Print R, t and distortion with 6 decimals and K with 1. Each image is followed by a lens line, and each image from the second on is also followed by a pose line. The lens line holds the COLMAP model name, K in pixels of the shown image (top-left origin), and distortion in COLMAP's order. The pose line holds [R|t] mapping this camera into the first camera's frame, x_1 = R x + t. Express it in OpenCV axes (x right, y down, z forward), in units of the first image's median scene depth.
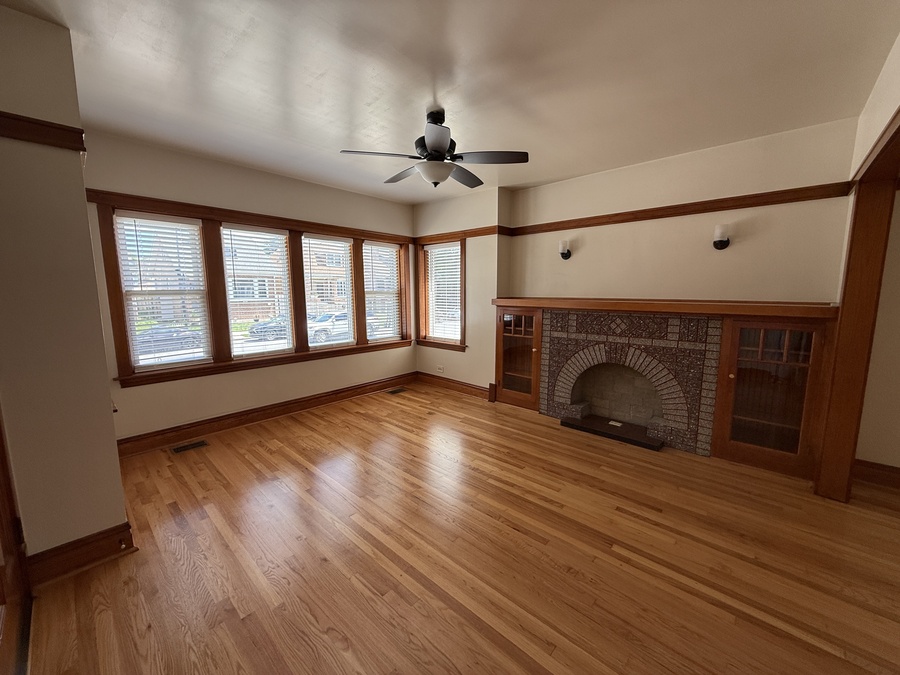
lens RADIAL K [[358.0, 0, 450.0], [0, 358.0, 337.5], [0, 0, 1]] dist [-0.000030, -0.000291]
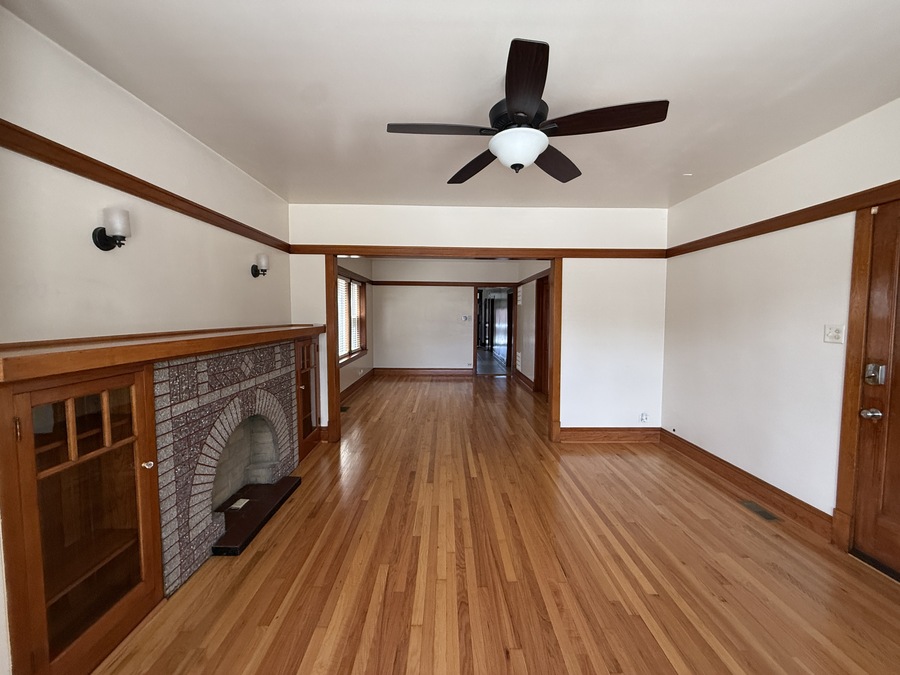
lens RADIAL K [[358.0, 0, 450.0], [0, 358.0, 337.5], [0, 0, 1]] dist [-0.000030, -0.000291]
pose [[-0.685502, -0.048229, 0.726471, -0.344649], [0.097432, 0.982752, 0.157181, -0.164099], [-0.721522, 0.178529, -0.668979, 1.181237]]
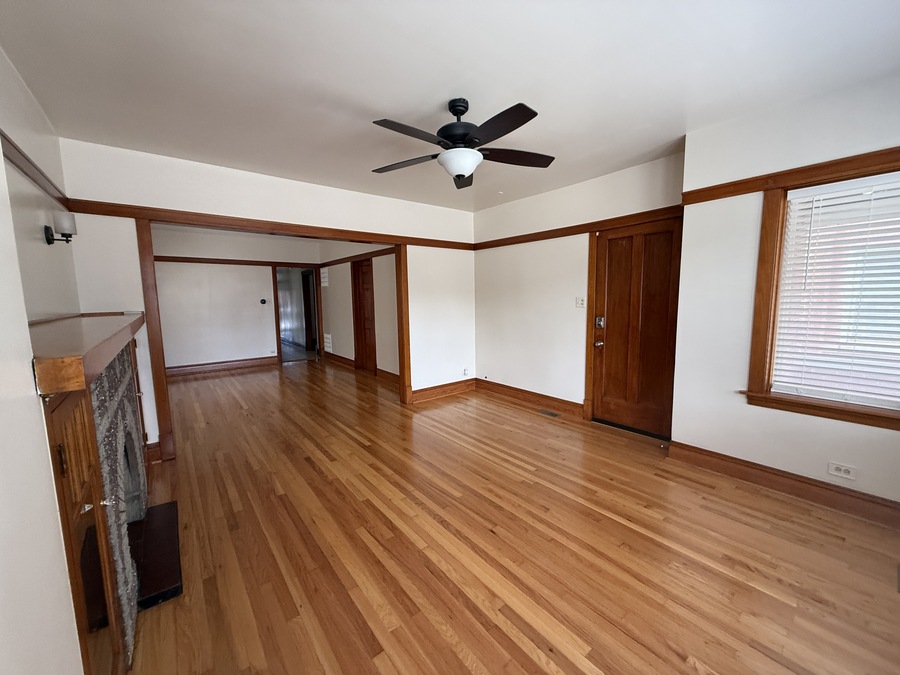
lens RADIAL K [[358.0, 0, 450.0], [0, 358.0, 337.5], [0, 0, 1]] dist [-0.000030, -0.000291]
pose [[-0.987923, -0.002607, 0.154925, -0.112392], [0.036723, 0.967432, 0.250453, -0.193244], [-0.150532, 0.253117, -0.955653, 1.430906]]
